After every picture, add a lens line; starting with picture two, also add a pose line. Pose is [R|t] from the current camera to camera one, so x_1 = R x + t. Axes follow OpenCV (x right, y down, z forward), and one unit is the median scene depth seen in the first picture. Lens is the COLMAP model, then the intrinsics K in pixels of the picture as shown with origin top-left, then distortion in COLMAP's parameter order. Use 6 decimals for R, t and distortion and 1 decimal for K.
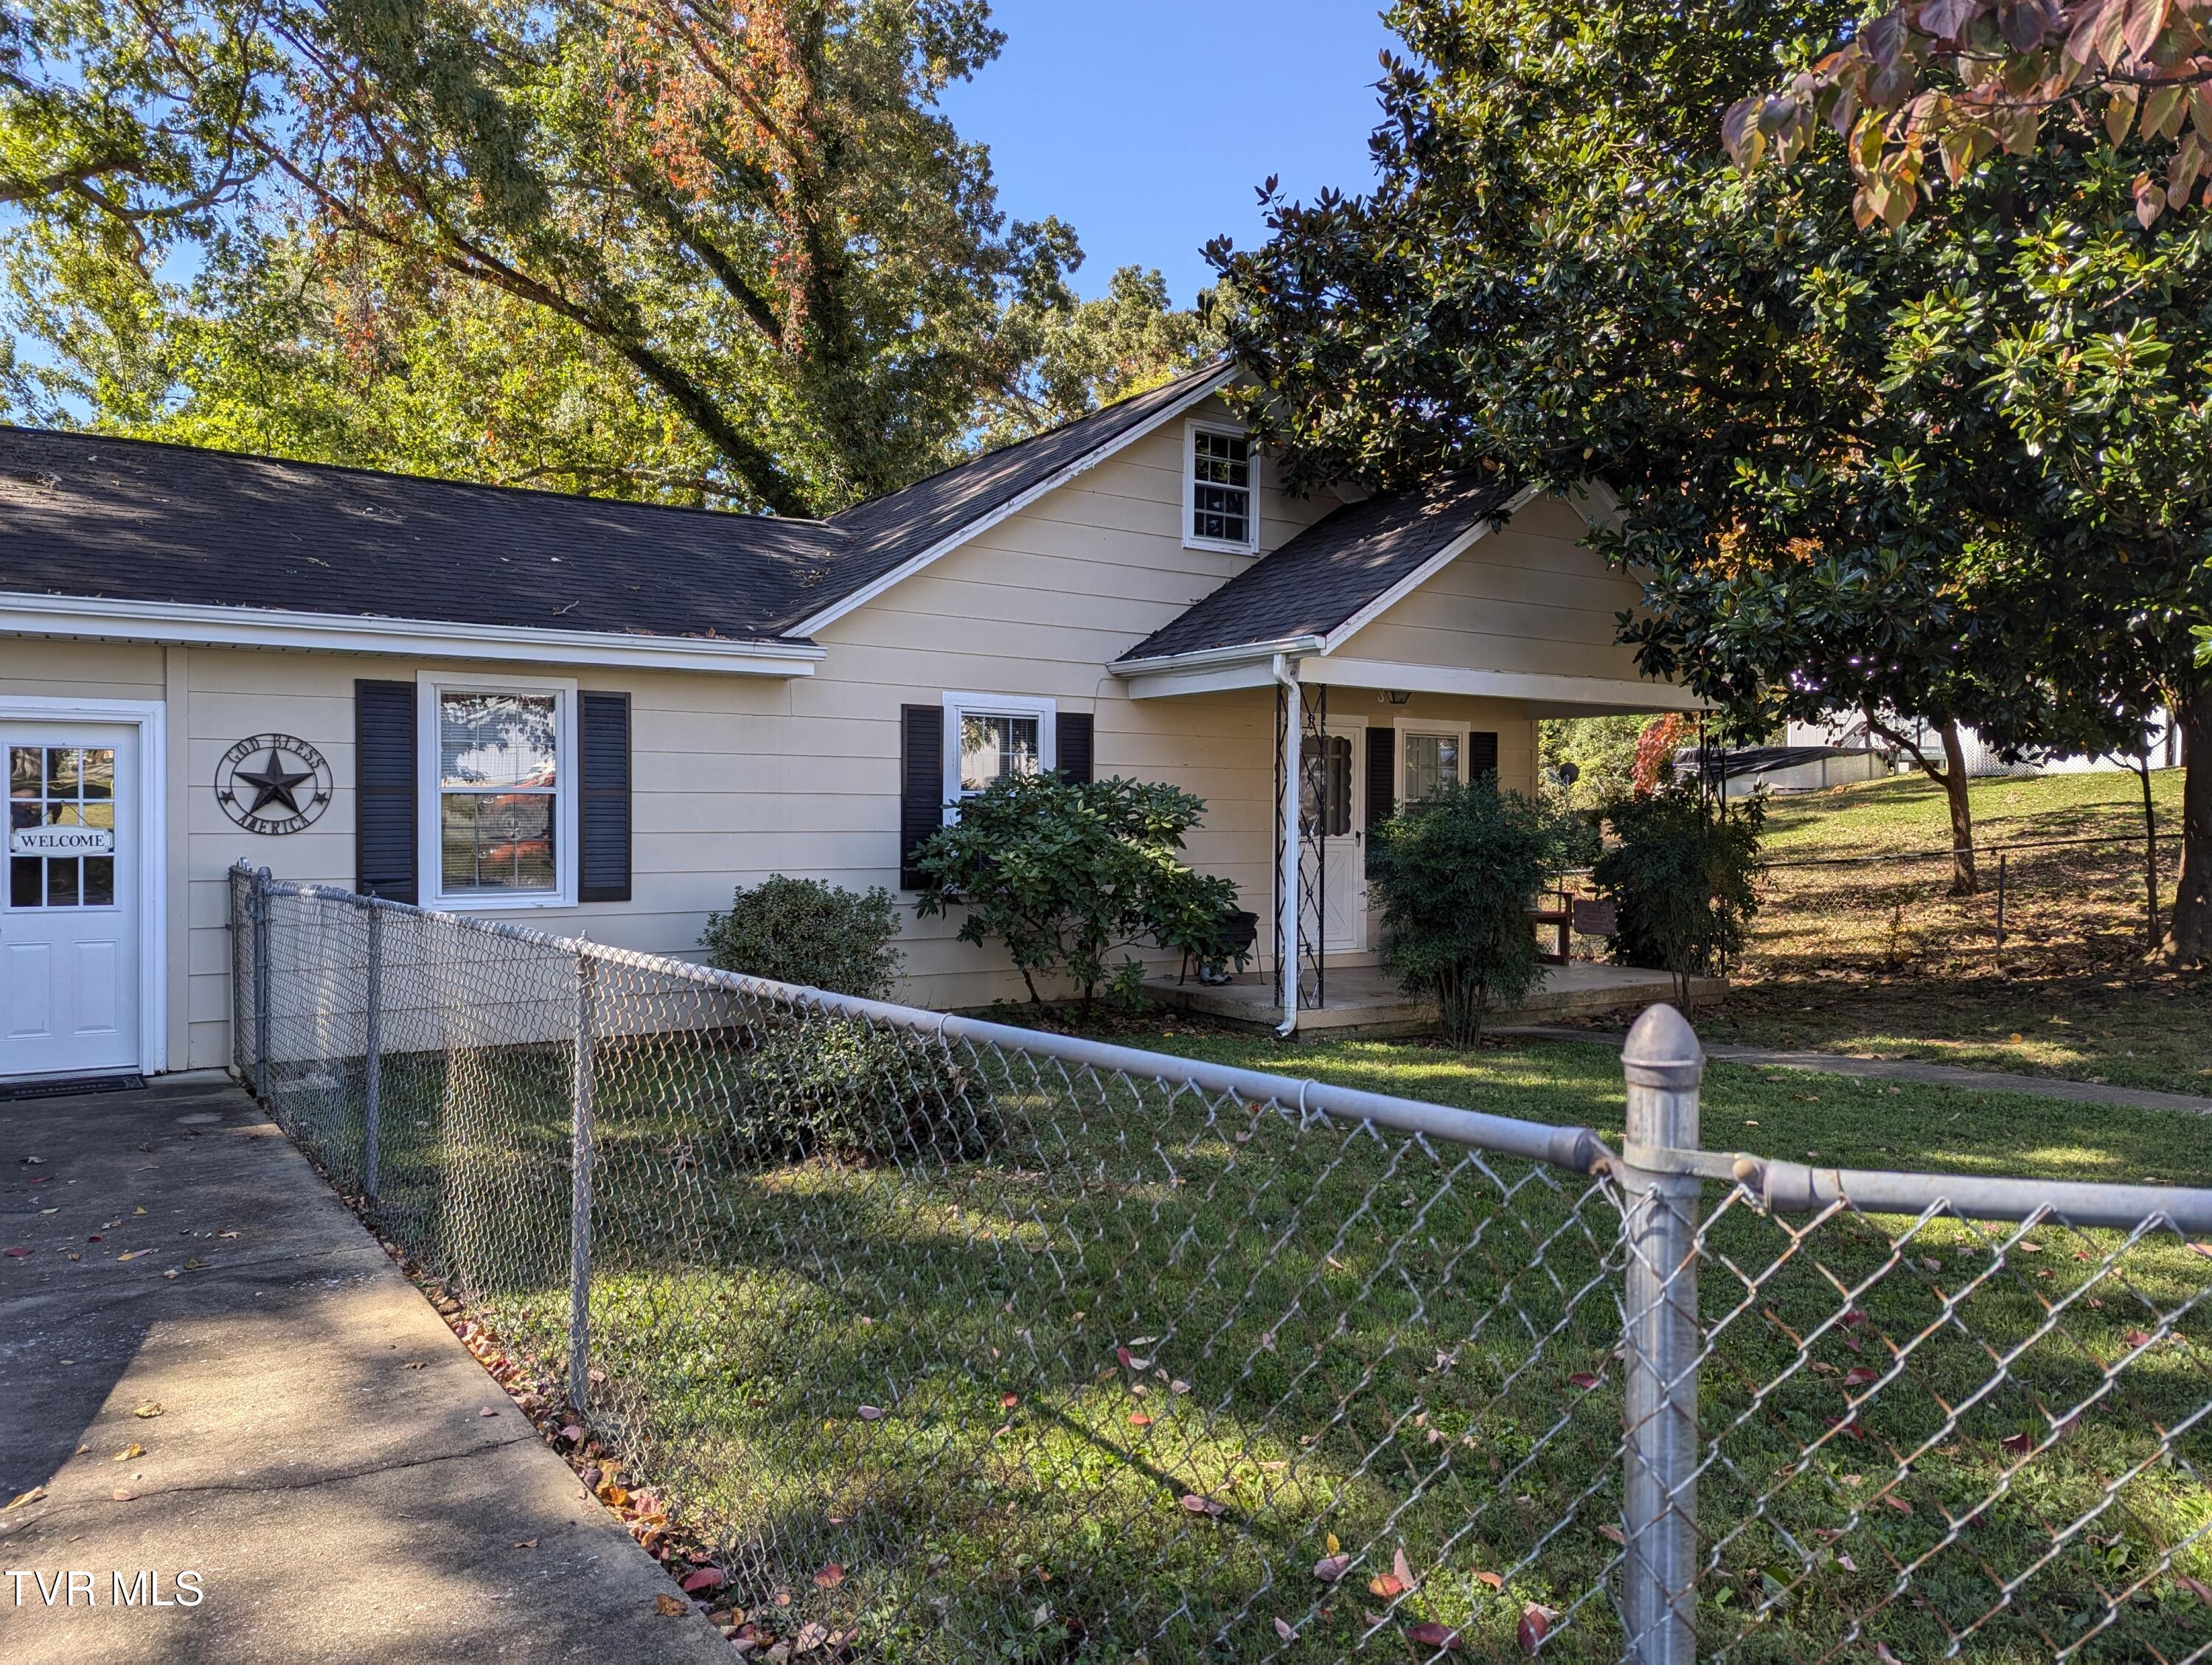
lens RADIAL K [[1540.8, 0, 1168.4], [0, 1540.8, 831.8], [0, 0, 1]] dist [0.137282, -0.070097]
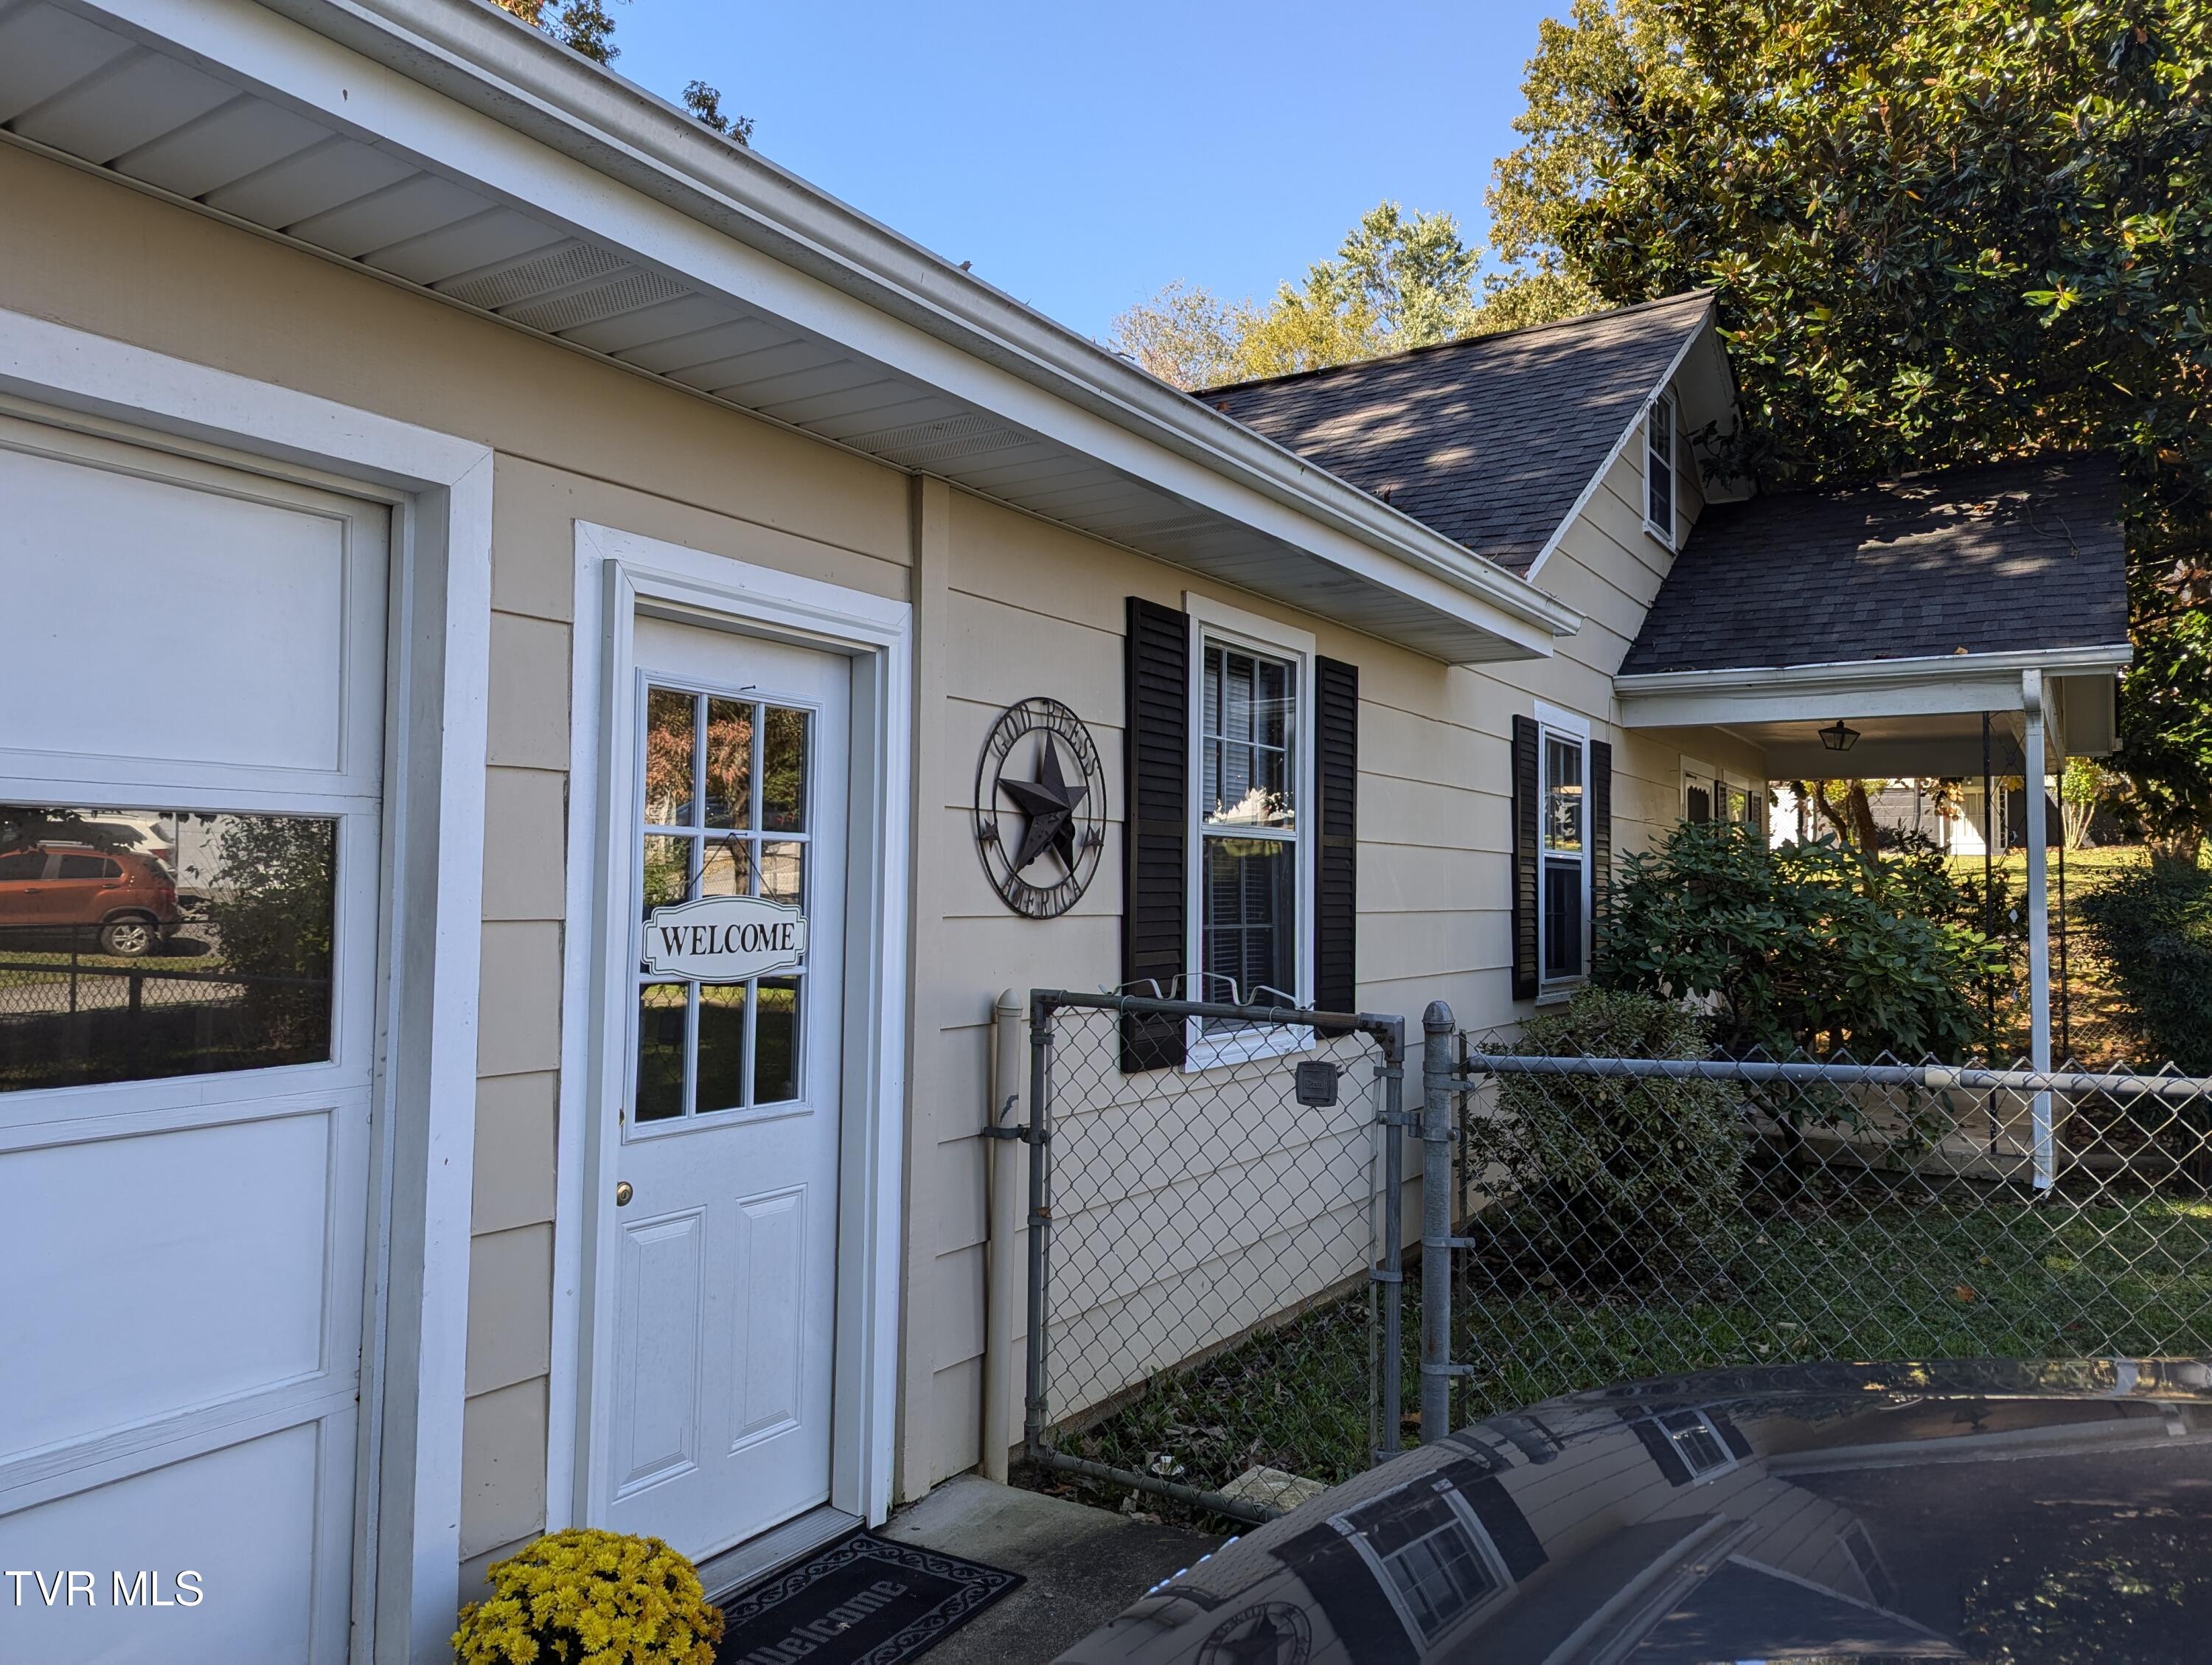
lens RADIAL K [[1484.2, 0, 1106.0], [0, 1484.2, 832.5], [0, 0, 1]] dist [0.116454, 0.000531]
pose [[0.889312, 0.022047, 0.456769, -0.728339], [-0.002060, 0.999020, -0.044208, -0.004039], [-0.457296, 0.038374, 0.888486, 0.605377]]
